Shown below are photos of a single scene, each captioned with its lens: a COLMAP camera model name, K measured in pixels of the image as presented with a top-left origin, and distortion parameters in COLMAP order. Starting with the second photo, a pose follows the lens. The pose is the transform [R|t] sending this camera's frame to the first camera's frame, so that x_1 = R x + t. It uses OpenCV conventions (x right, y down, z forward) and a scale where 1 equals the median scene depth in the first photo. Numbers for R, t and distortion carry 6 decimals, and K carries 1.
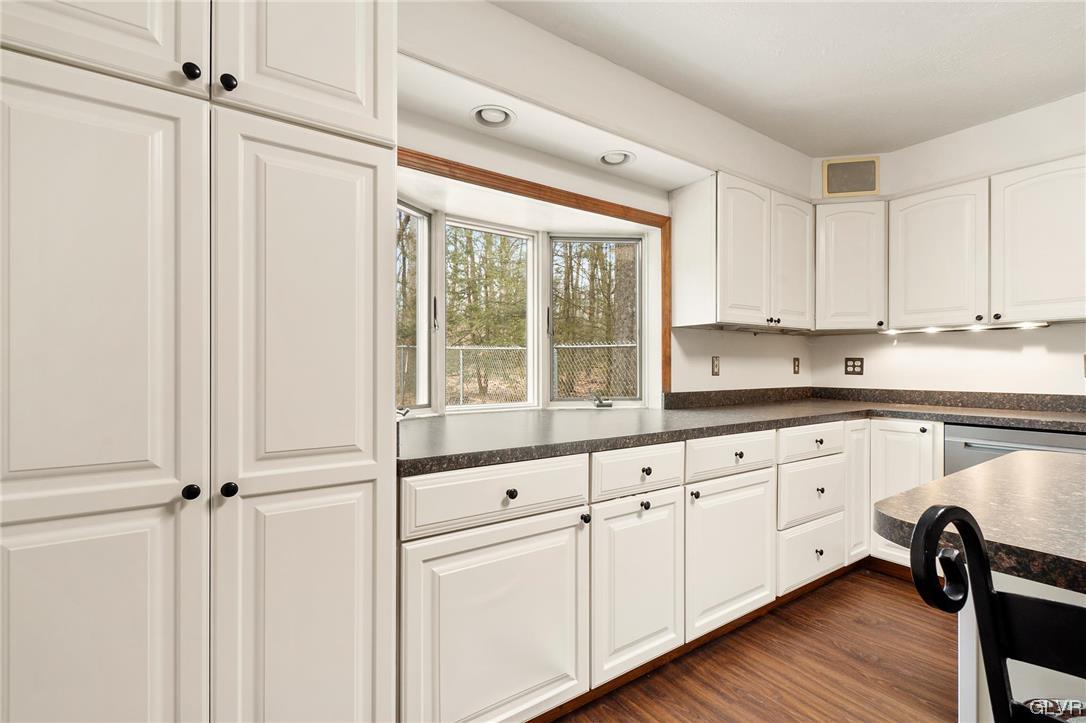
lens RADIAL K [[487.9, 0, 544.2], [0, 487.9, 367.1], [0, 0, 1]] dist [0.002447, -0.000001]
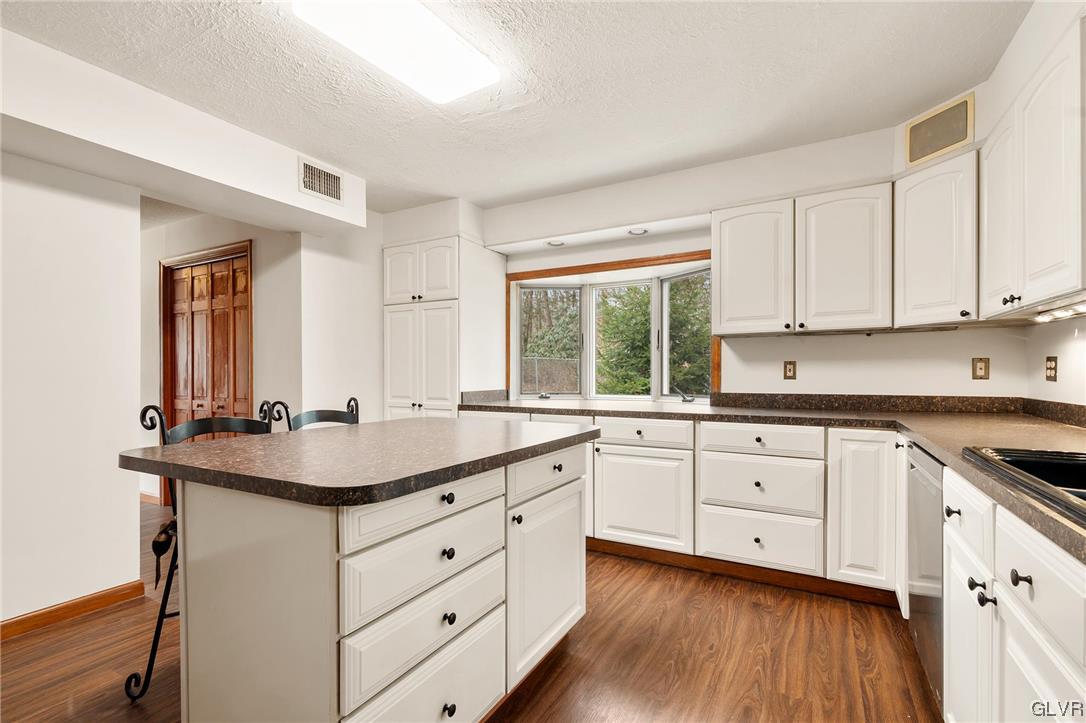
lens RADIAL K [[487.9, 0, 544.2], [0, 487.9, 367.1], [0, 0, 1]] dist [0.002447, -0.000001]
pose [[0.442351, -0.011188, -0.896772, 1.154696], [0.005404, 0.999937, -0.009810, -0.001313], [0.896826, -0.000507, 0.442384, 0.073874]]
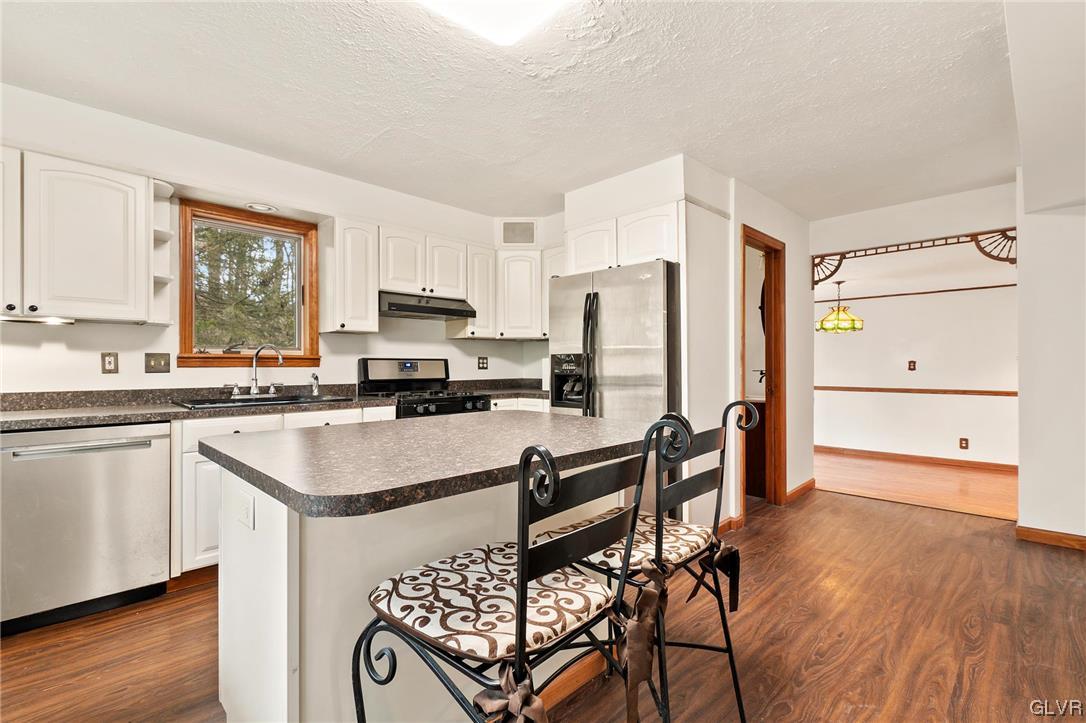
lens RADIAL K [[487.9, 0, 544.2], [0, 487.9, 367.1], [0, 0, 1]] dist [0.002447, -0.000001]
pose [[-0.178093, -0.002004, 0.984012, -0.840594], [-0.002796, 0.999995, 0.001530, 0.007764], [-0.984010, -0.002479, -0.178098, 1.327217]]
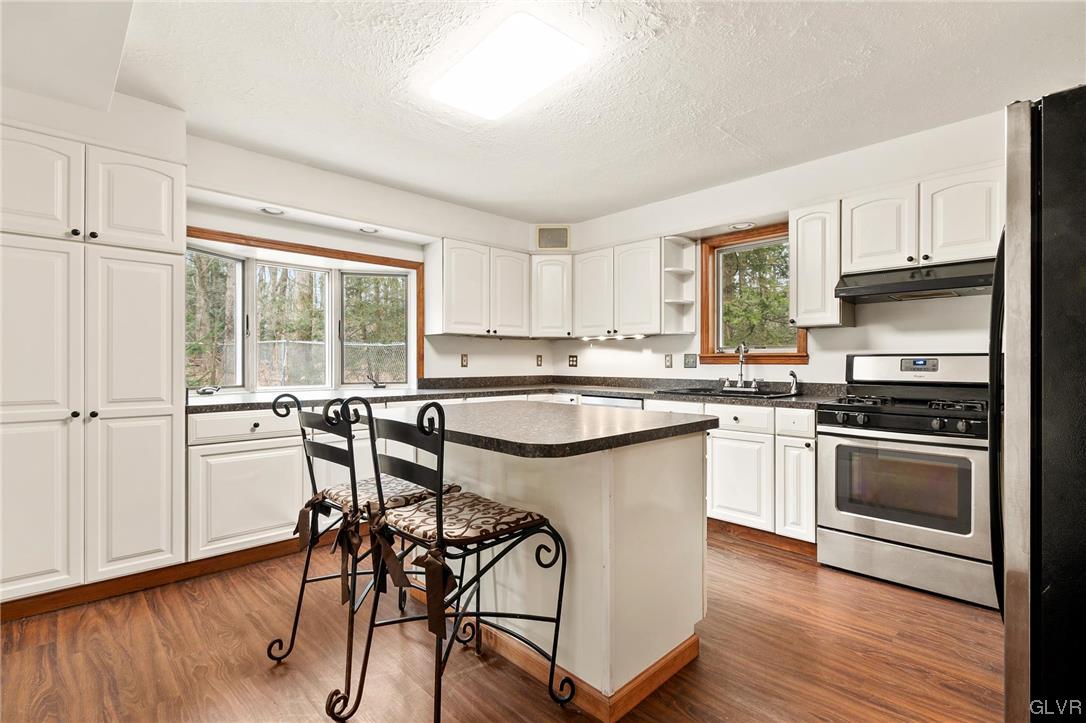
lens RADIAL K [[501.4, 0, 550.5], [0, 501.4, 362.6], [0, 0, 1]] dist [-0.002197, -0.001122]
pose [[0.986446, 0.001816, 0.164078, 0.393252], [-0.002315, 0.999993, 0.002849, -0.001257], [-0.164071, -0.003191, 0.986443, -0.604625]]
